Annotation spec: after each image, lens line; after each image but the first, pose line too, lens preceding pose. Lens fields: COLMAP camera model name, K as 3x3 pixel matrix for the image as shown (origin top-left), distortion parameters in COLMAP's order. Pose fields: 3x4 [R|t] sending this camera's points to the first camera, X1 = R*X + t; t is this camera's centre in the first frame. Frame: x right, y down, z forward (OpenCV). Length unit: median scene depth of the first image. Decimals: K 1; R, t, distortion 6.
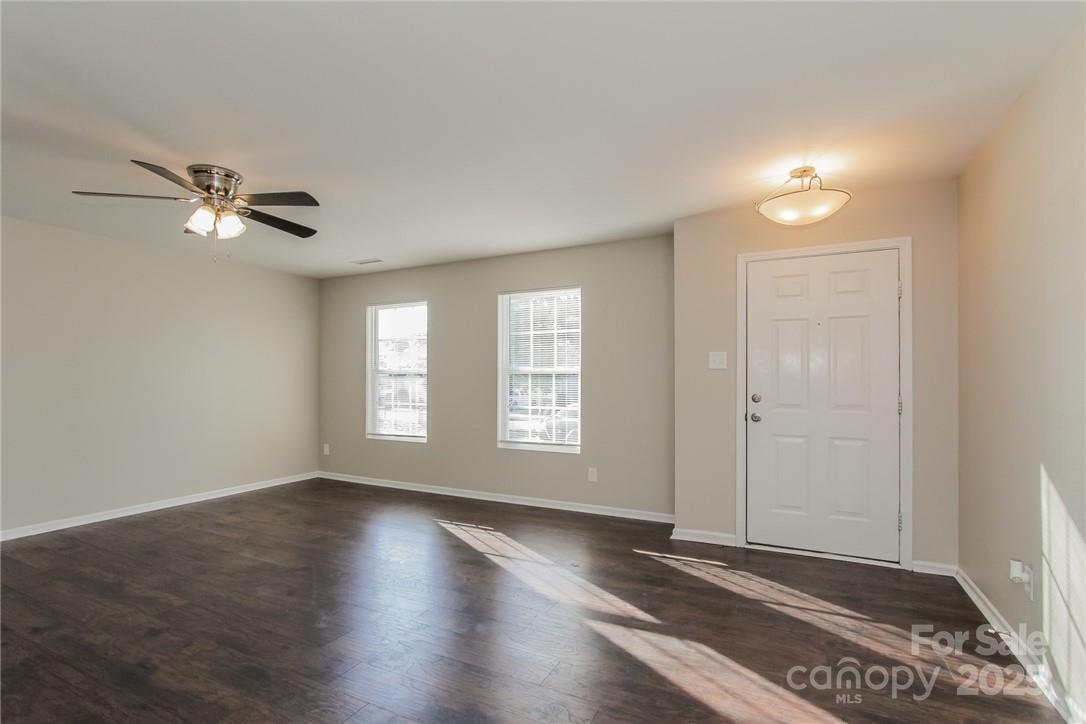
lens RADIAL K [[514.8, 0, 541.6], [0, 514.8, 373.7], [0, 0, 1]] dist [-0.002005, -0.000265]
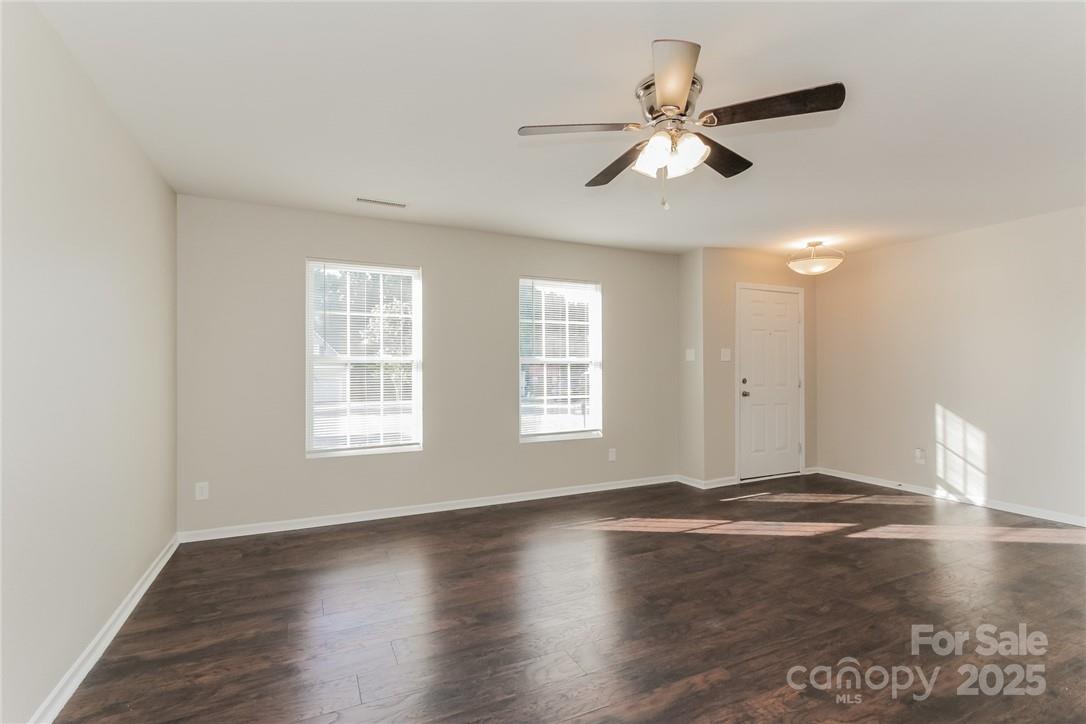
lens RADIAL K [[503.1, 0, 543.0], [0, 503.1, 362.0], [0, 0, 1]] dist [0.002731, 0.000167]
pose [[0.602432, 0.012395, 0.798074, -0.829512], [-0.002772, 0.999906, -0.013437, 0.010469], [-0.798166, 0.005883, 0.602409, 0.448400]]
